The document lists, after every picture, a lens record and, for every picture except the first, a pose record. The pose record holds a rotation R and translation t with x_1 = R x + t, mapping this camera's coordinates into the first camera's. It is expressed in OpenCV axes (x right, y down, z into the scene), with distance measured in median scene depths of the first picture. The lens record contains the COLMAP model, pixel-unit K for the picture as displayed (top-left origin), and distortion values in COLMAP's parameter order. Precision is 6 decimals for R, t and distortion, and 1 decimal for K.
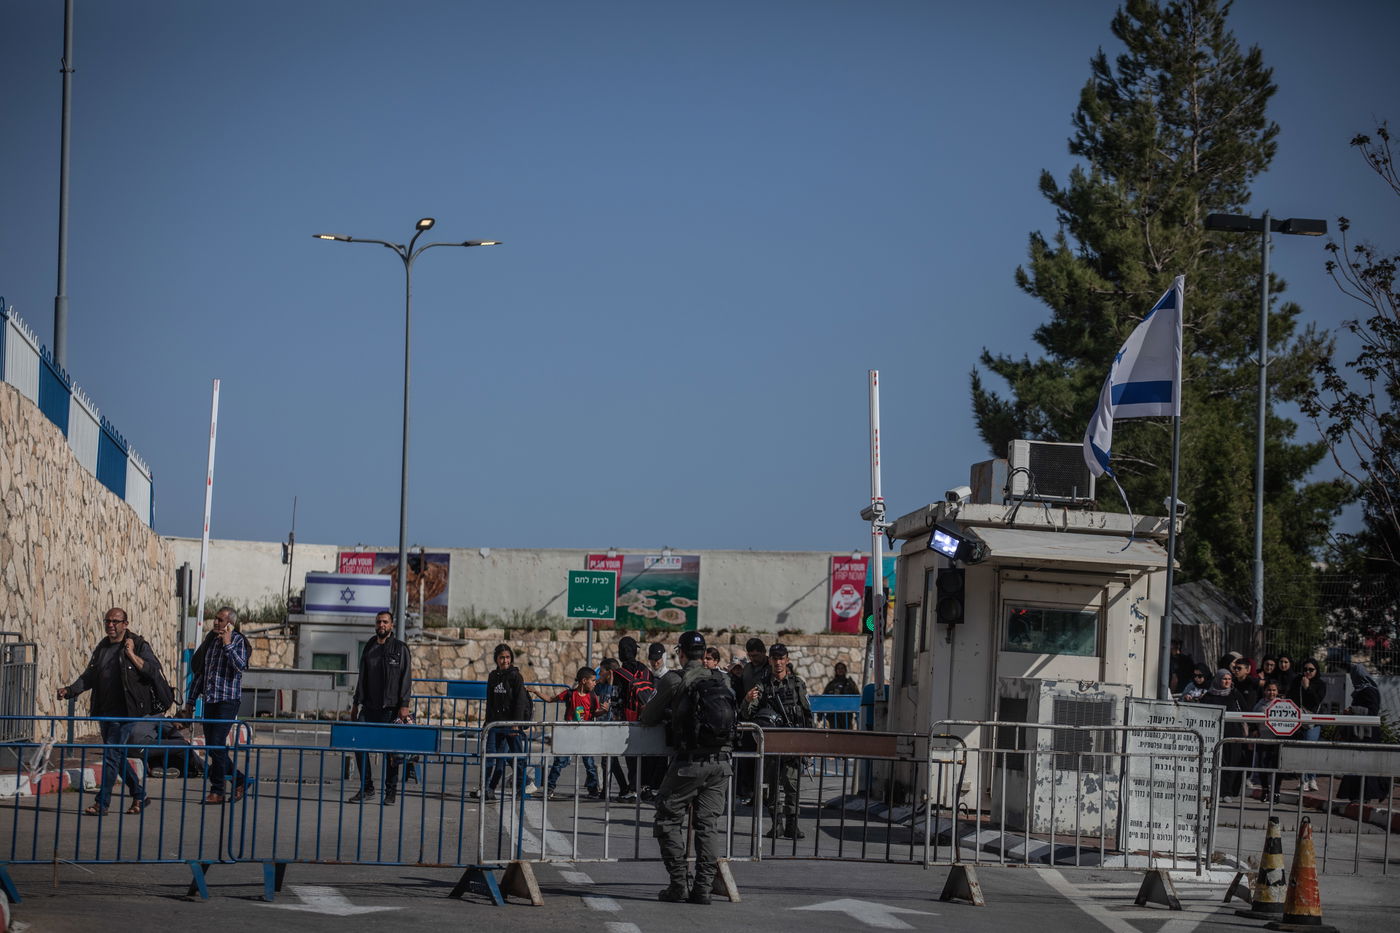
lens RADIAL K [[8051.0, 0, 700.0], [0, 8051.0, 466.5], [0, 0, 1]] dist [0.193974, 16.686070]
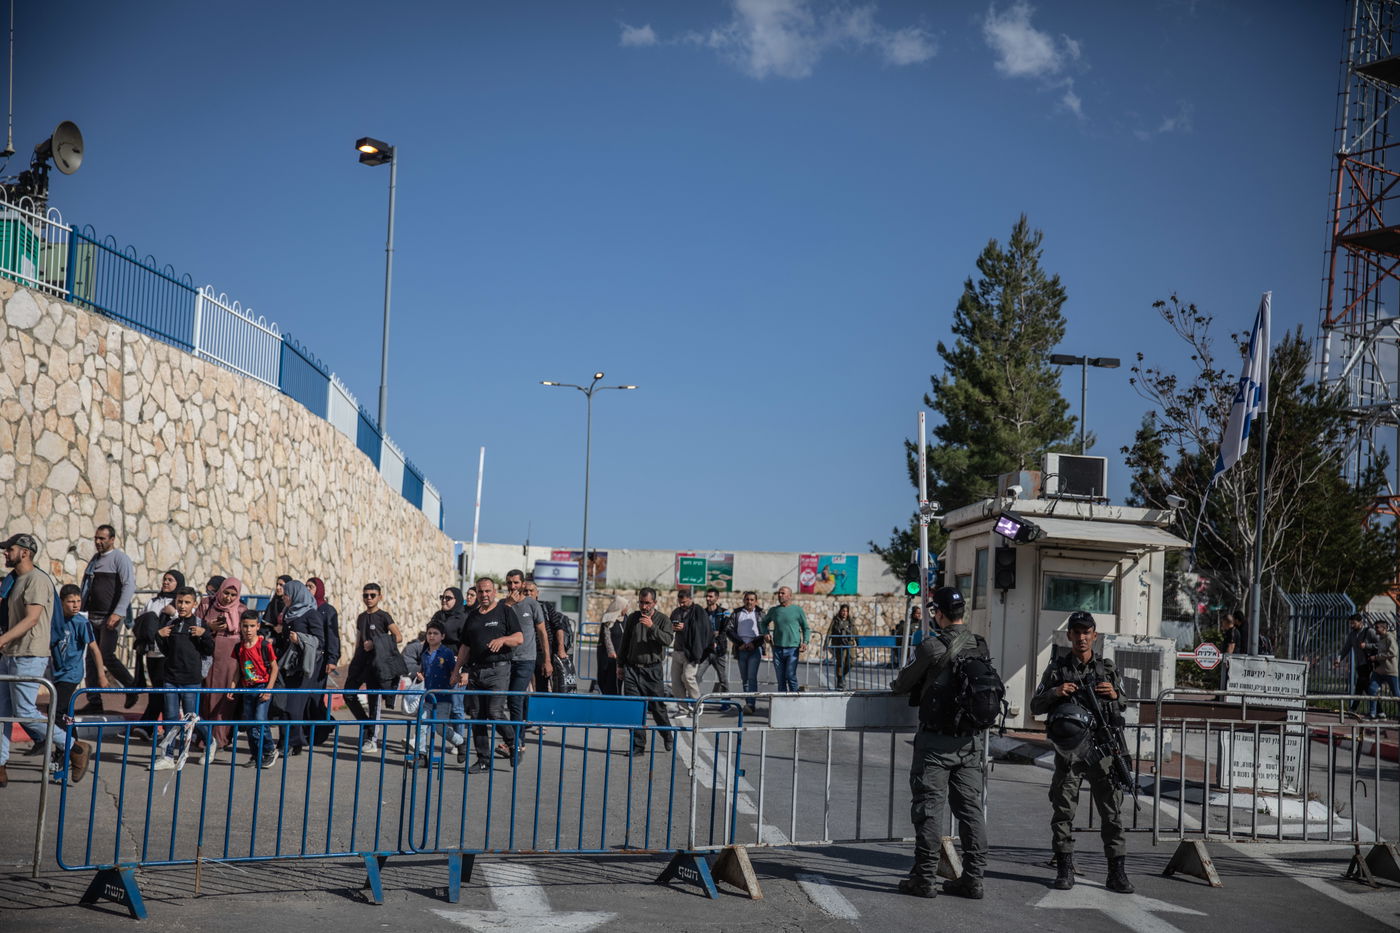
lens RADIAL K [[2429.5, 0, 700.0], [0, 2429.5, 466.5], [0, 0, 1]] dist [-0.093440, -0.218306]
pose [[0.999866, 0.009010, 0.013659, -0.020860], [-0.008586, 0.999488, -0.030811, 0.010045], [-0.013930, 0.030689, 0.999432, 0.498280]]
